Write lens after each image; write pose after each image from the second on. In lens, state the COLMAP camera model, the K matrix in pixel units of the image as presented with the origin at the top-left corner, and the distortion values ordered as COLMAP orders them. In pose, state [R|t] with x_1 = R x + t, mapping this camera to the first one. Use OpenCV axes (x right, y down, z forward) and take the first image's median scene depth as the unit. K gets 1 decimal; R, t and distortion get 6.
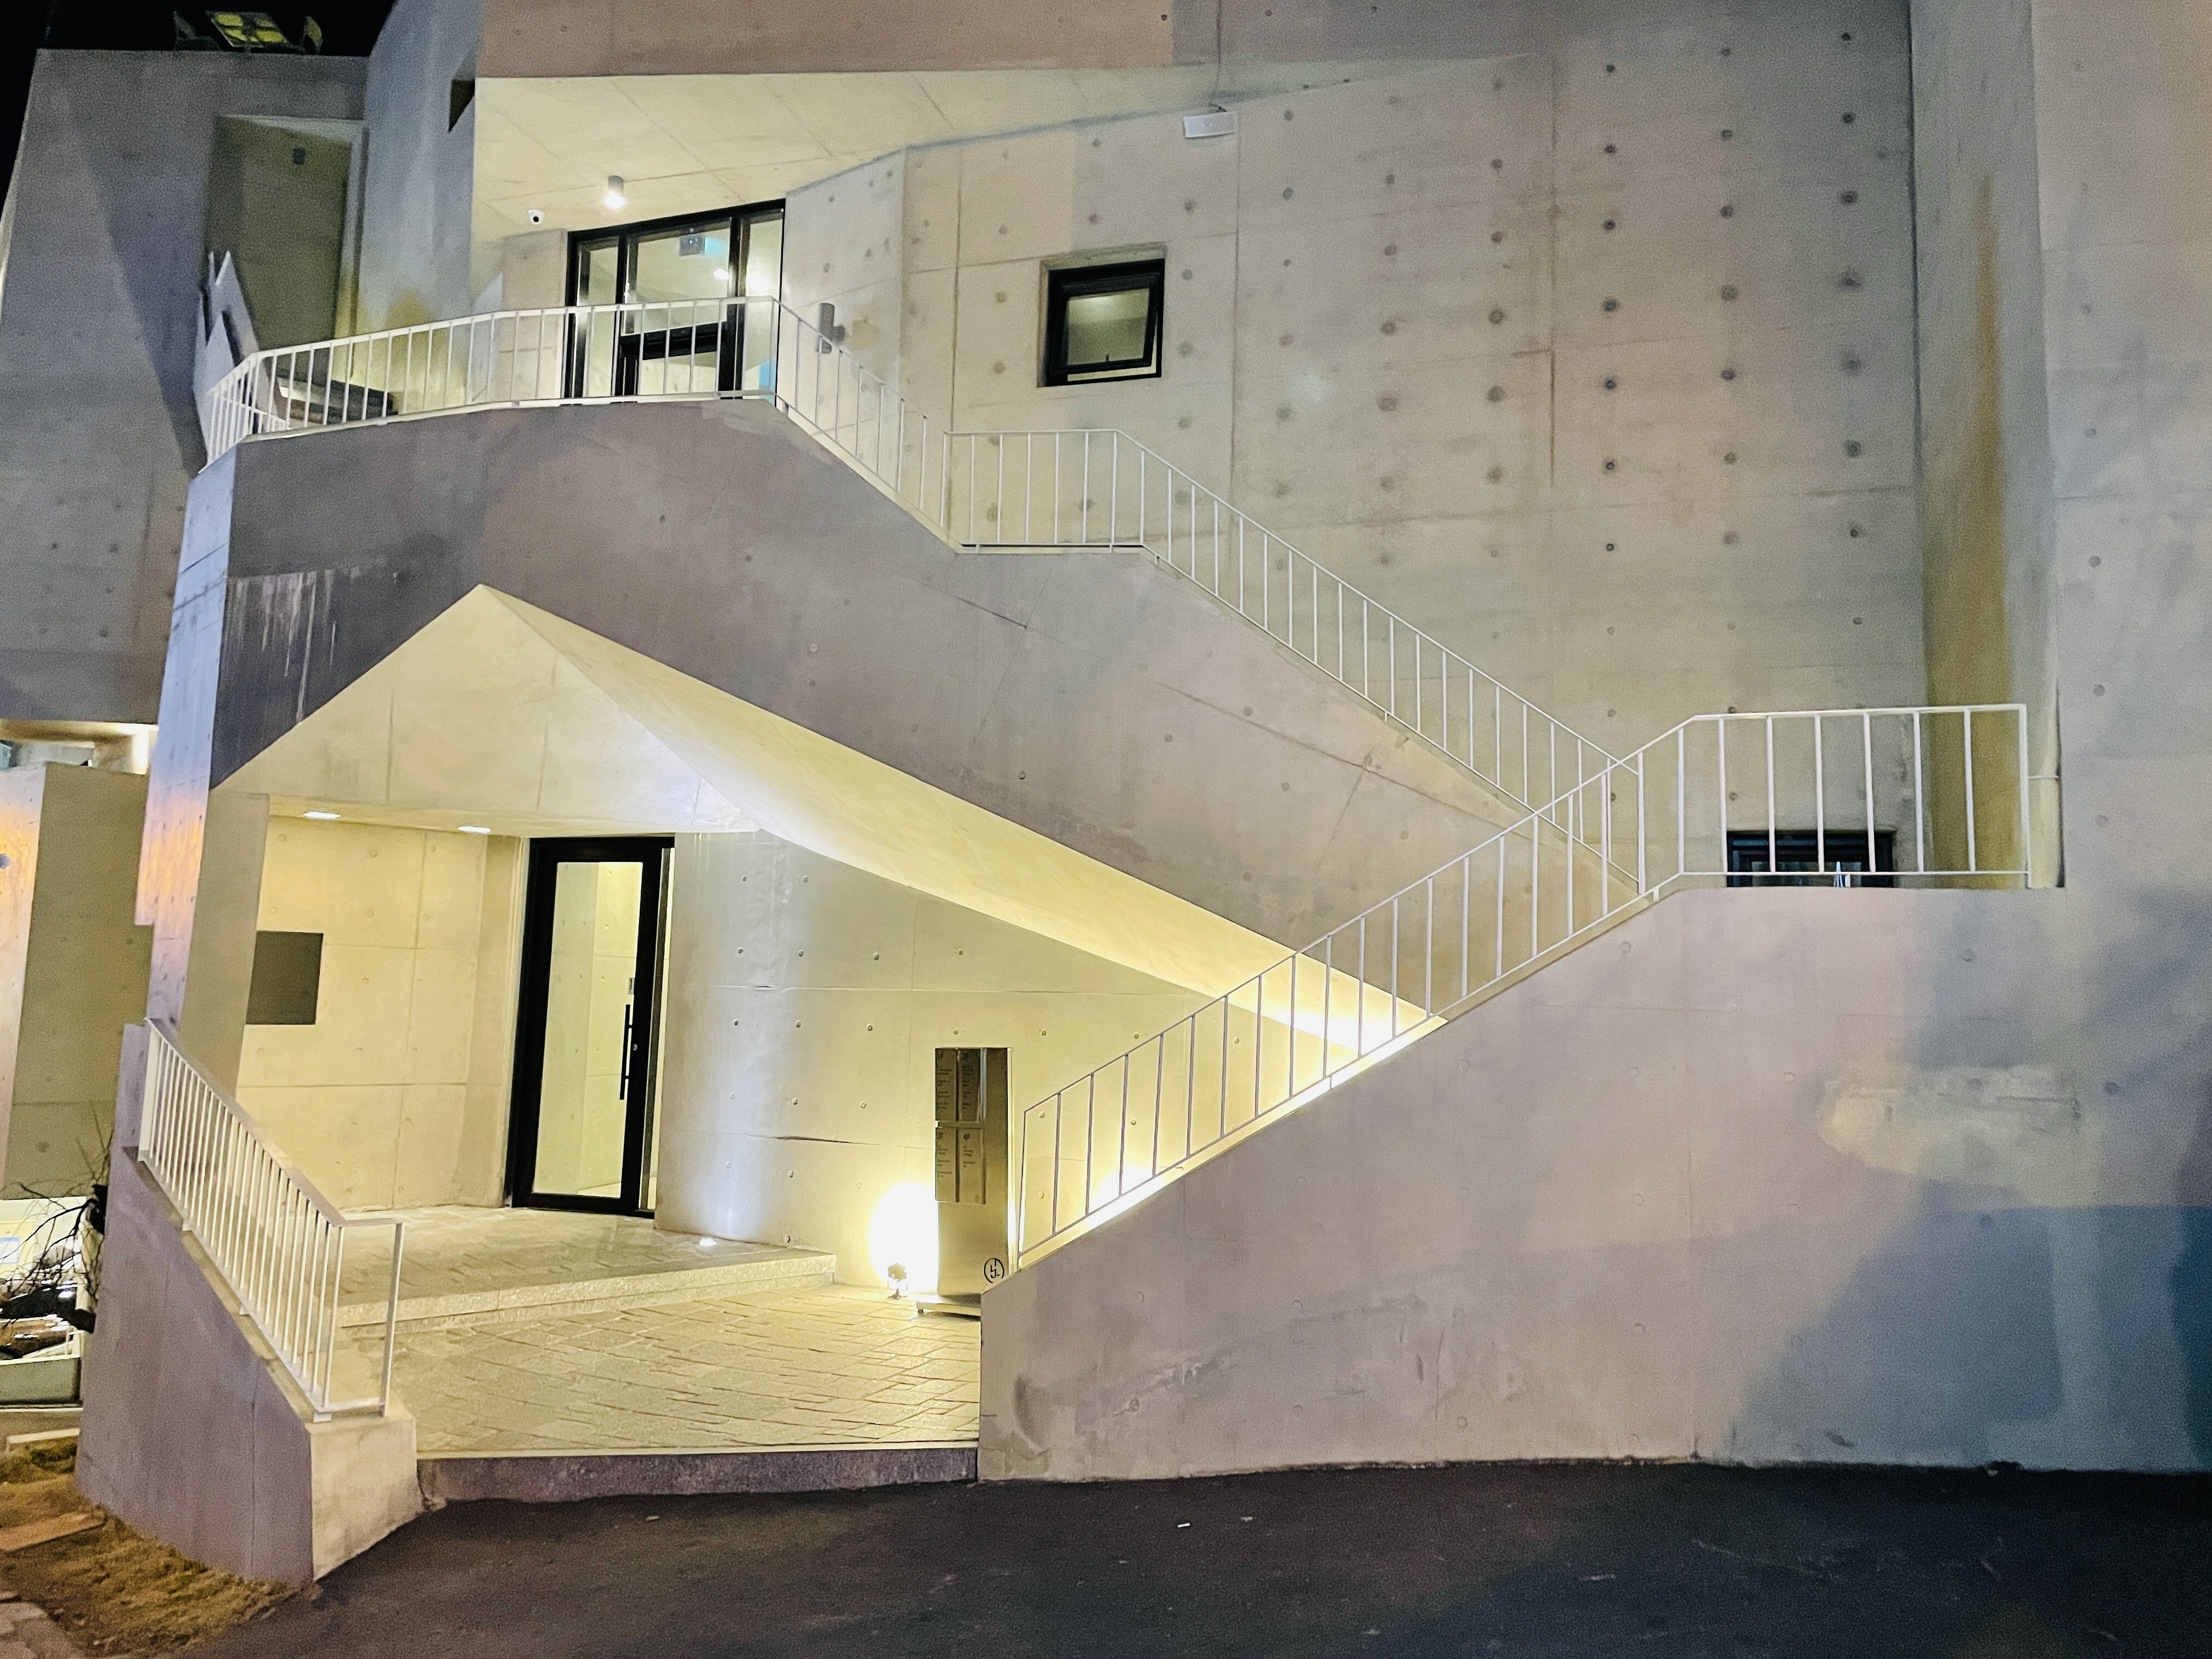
lens RADIAL K [[1631.9, 0, 1100.6], [0, 1631.9, 816.6], [0, 0, 1]] dist [0.108155, -0.135871]
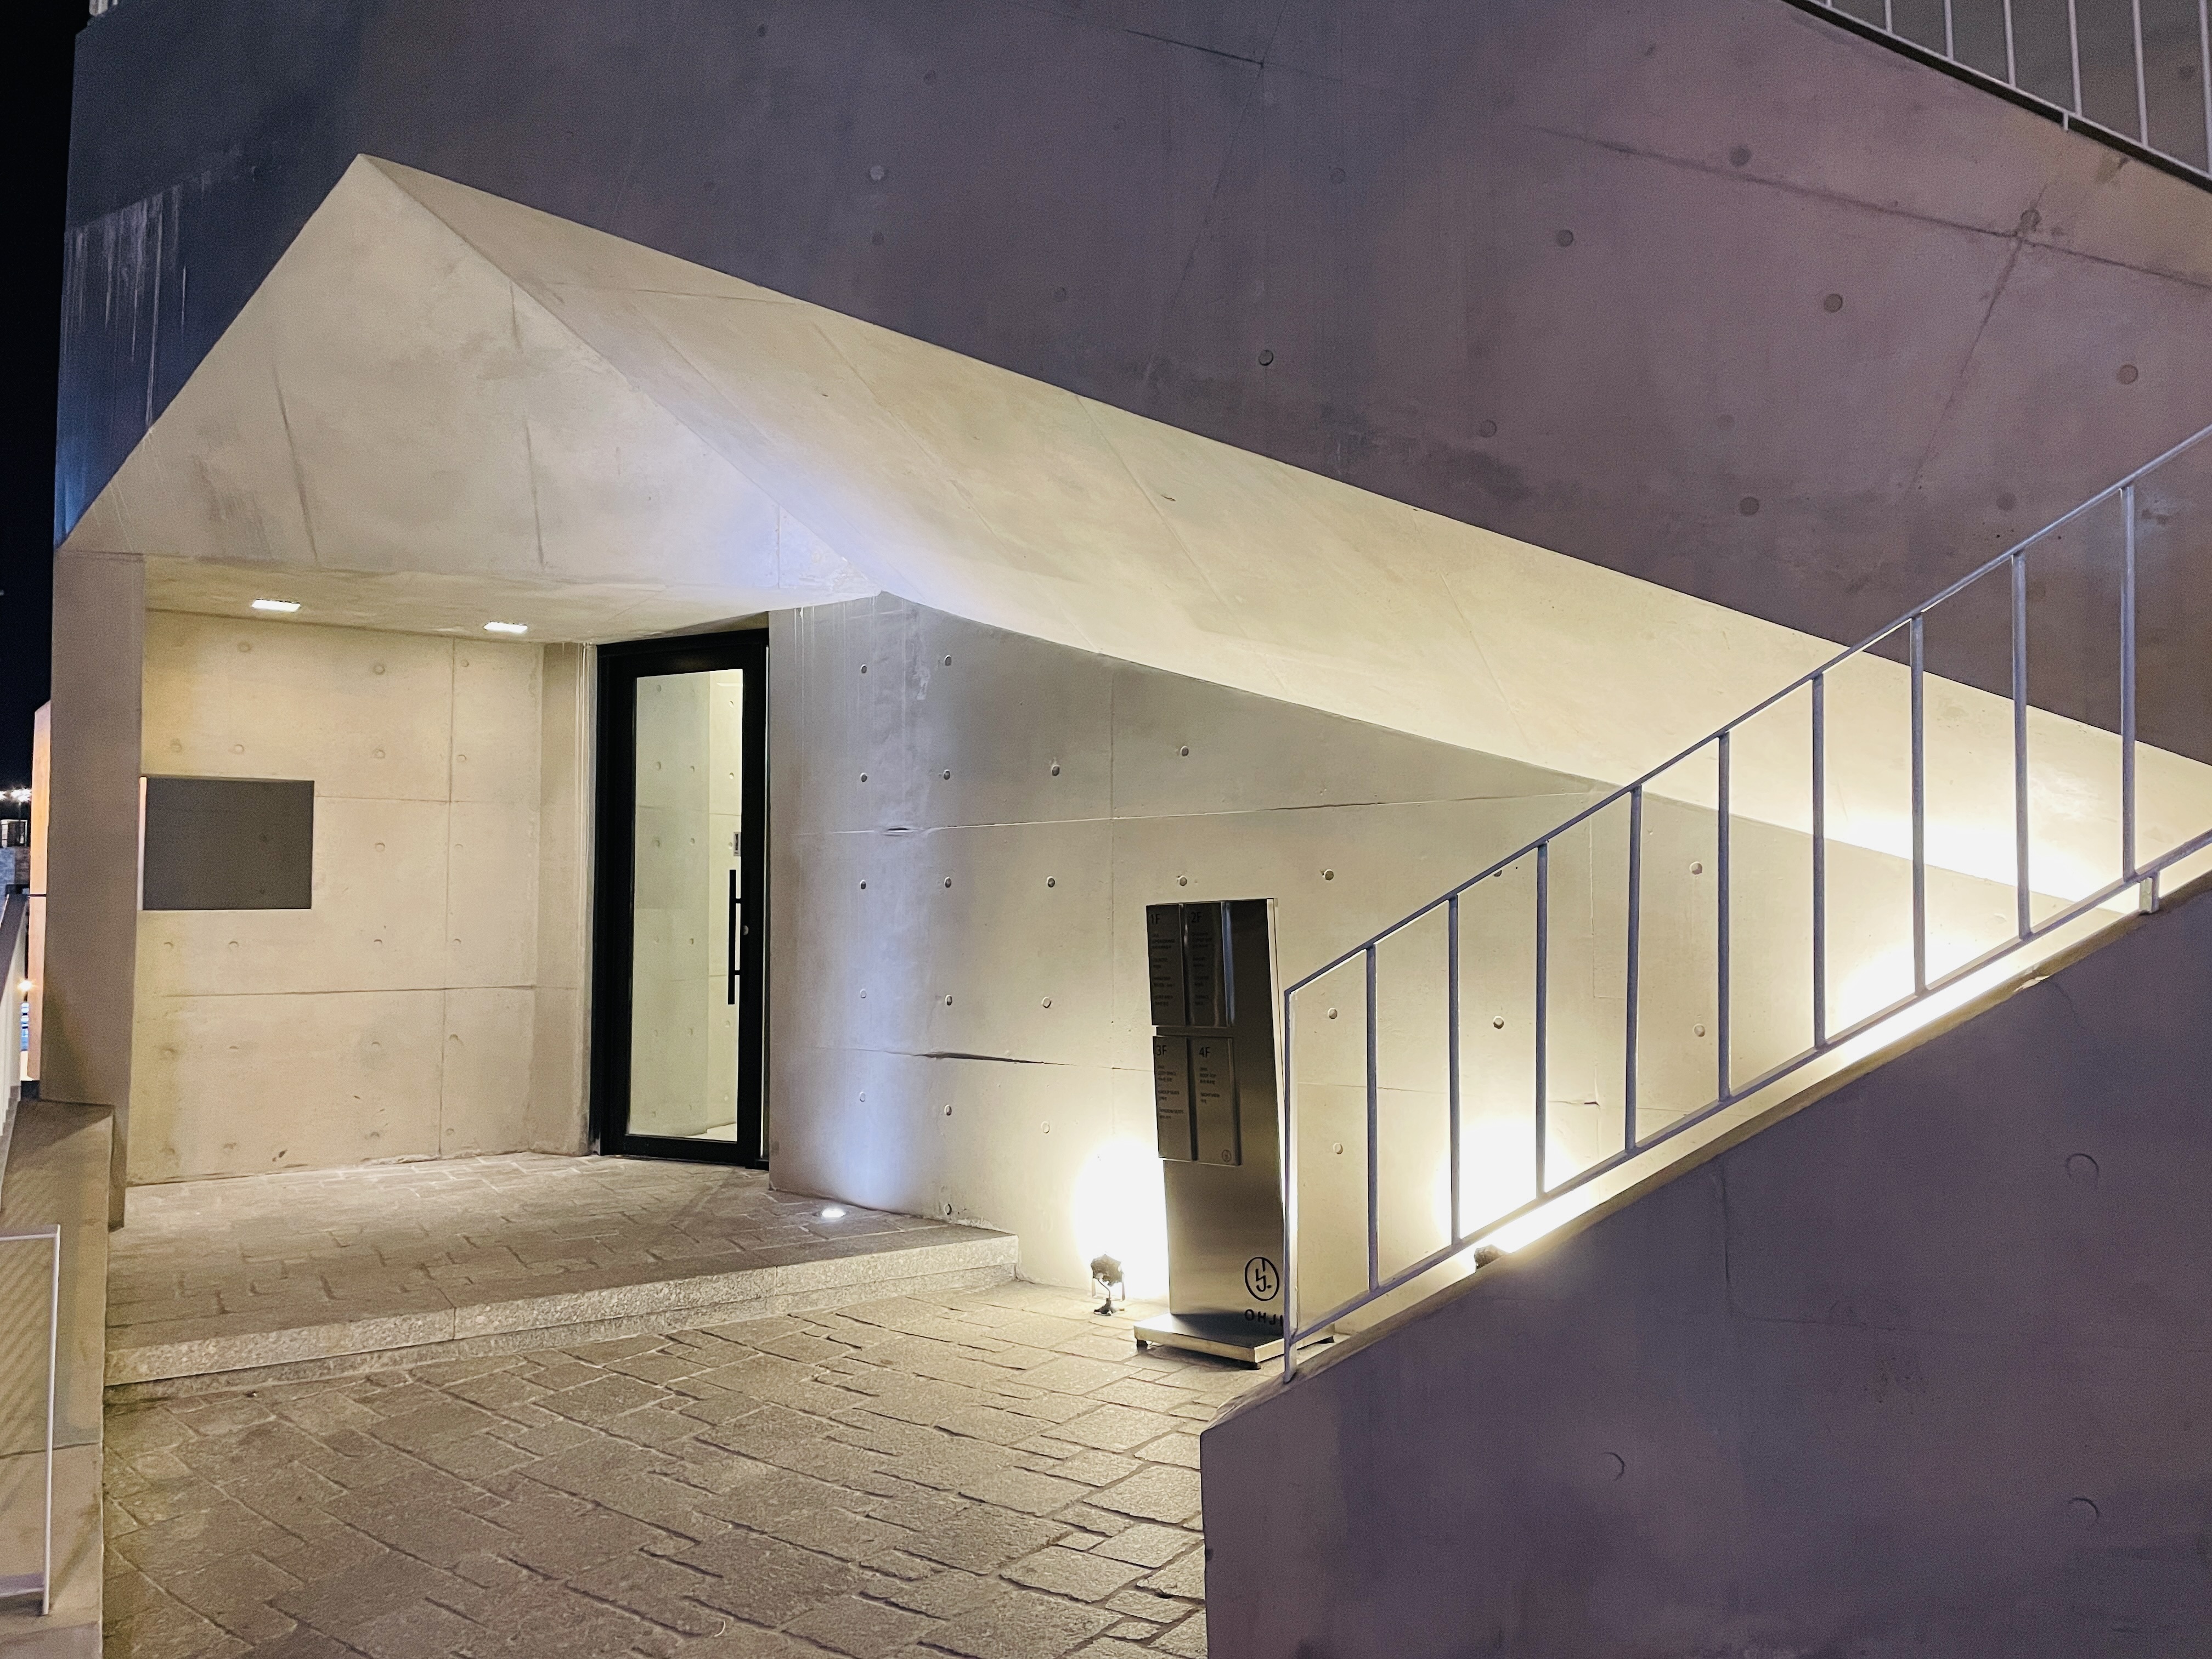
lens RADIAL K [[1631.9, 0, 1100.6], [0, 1631.9, 816.6], [0, 0, 1]] dist [0.108155, -0.135871]
pose [[0.984436, -0.039881, -0.171158, -0.014052], [0.048758, 0.997658, 0.047980, 0.077922], [0.168844, -0.055579, 0.984075, 0.404051]]
